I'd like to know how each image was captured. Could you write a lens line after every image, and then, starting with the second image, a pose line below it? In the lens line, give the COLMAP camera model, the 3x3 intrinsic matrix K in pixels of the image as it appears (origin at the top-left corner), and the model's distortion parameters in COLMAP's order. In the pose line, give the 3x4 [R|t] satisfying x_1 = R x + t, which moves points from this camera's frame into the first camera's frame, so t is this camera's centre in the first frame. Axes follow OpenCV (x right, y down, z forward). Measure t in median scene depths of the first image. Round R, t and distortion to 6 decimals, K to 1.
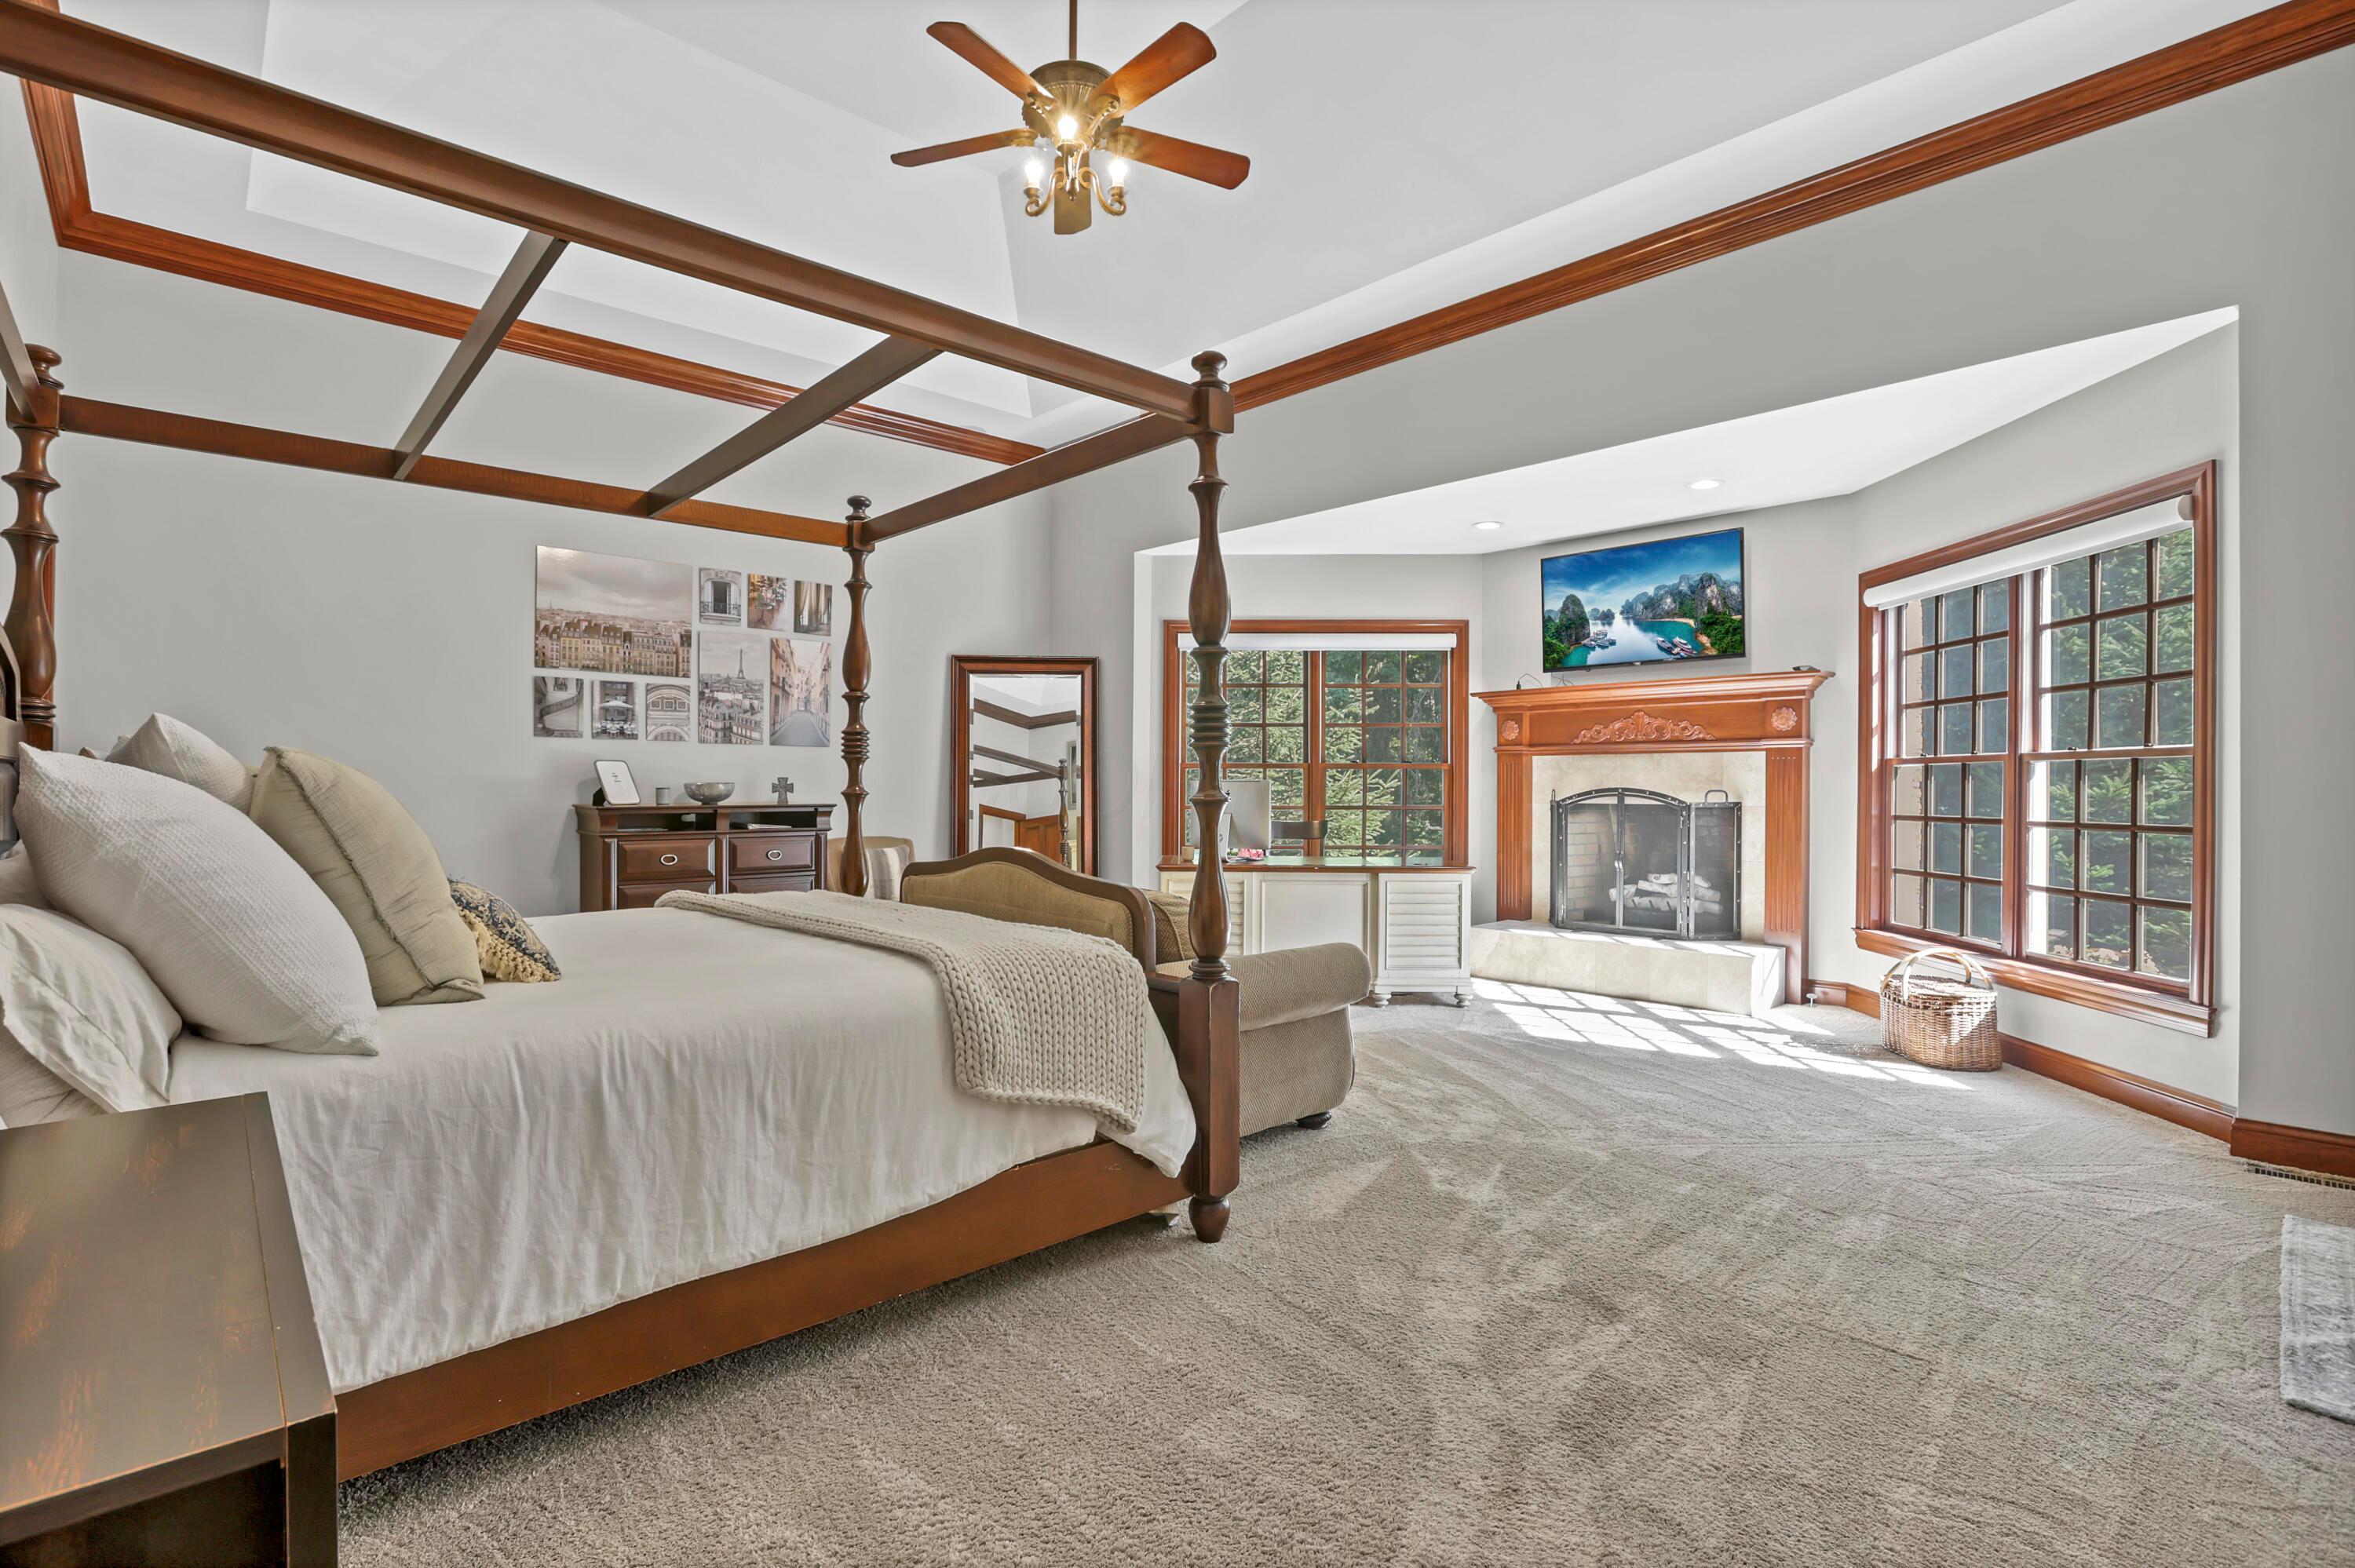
lens RADIAL K [[1092.5, 0, 1173.1], [0, 1092.5, 799.5], [0, 0, 1]] dist [-0.000550, 0.000178]
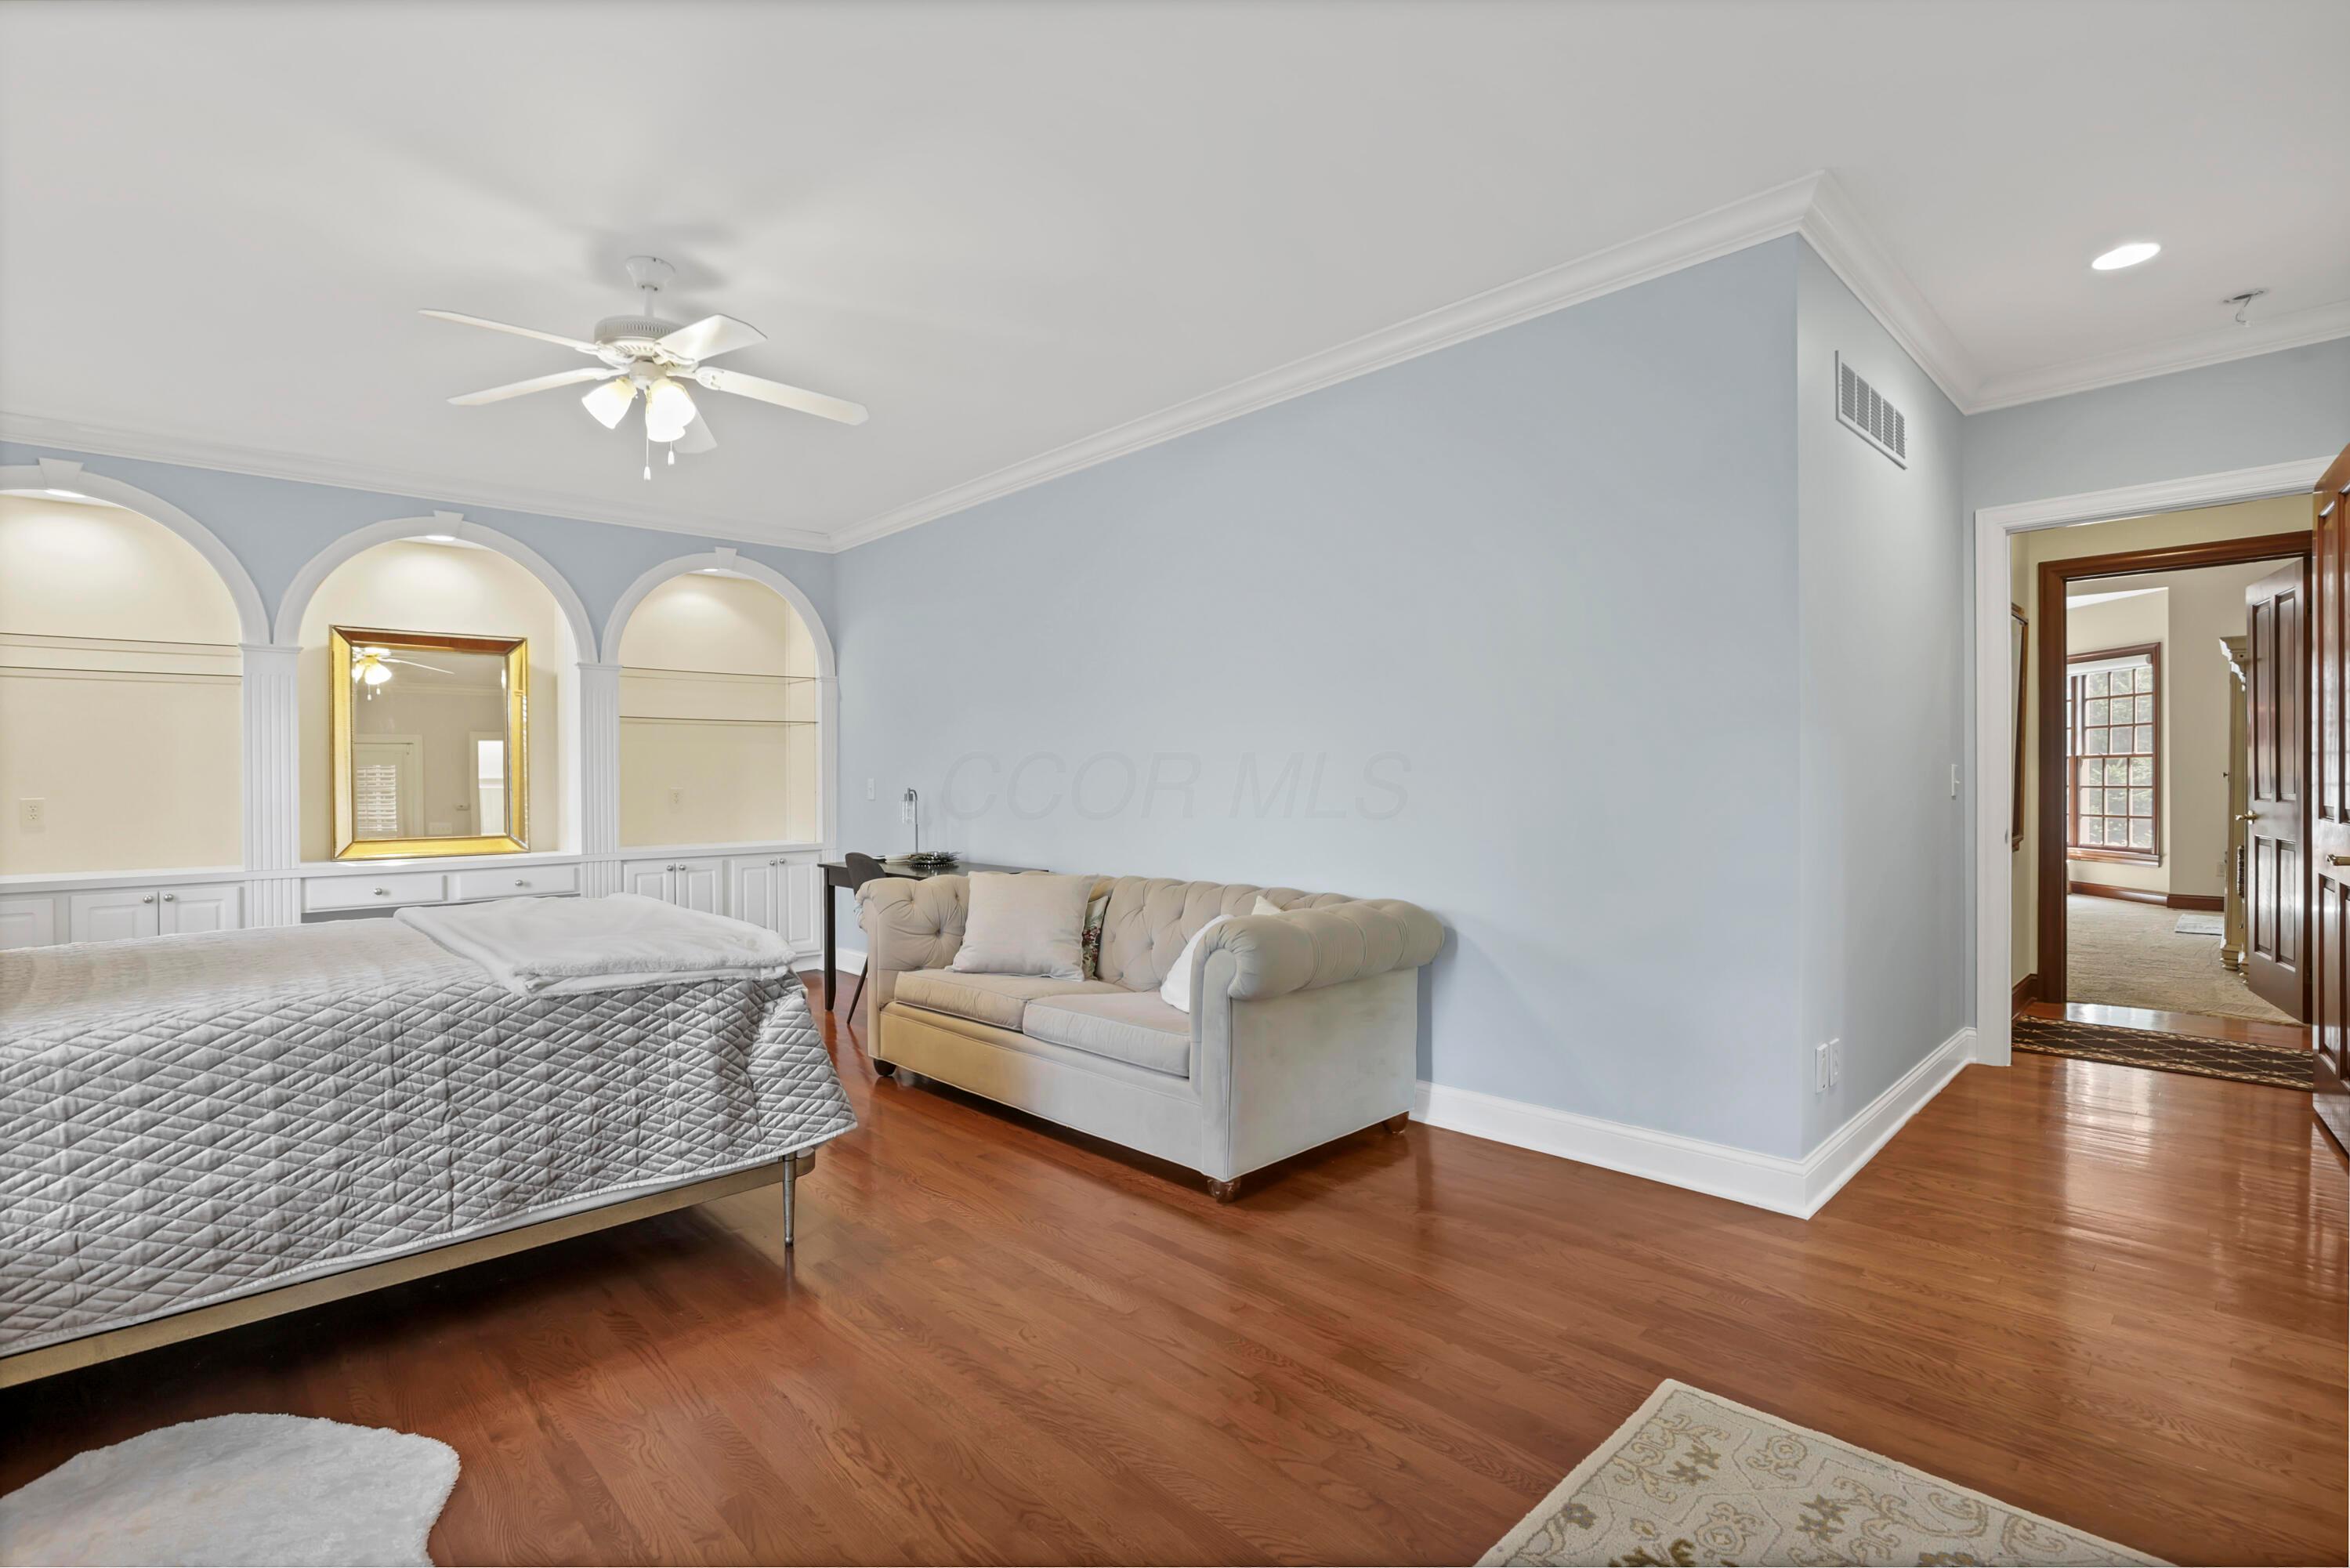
lens RADIAL K [[1090.4, 0, 1179.7], [0, 1090.4, 787.2], [0, 0, 1]] dist [-0.000550, 0.000178]
pose [[0.999681, -0.003839, 0.024982, -0.822803], [0.003931, 0.999986, -0.003618, 0.017817], [-0.024968, 0.003715, 0.999681, -0.874525]]
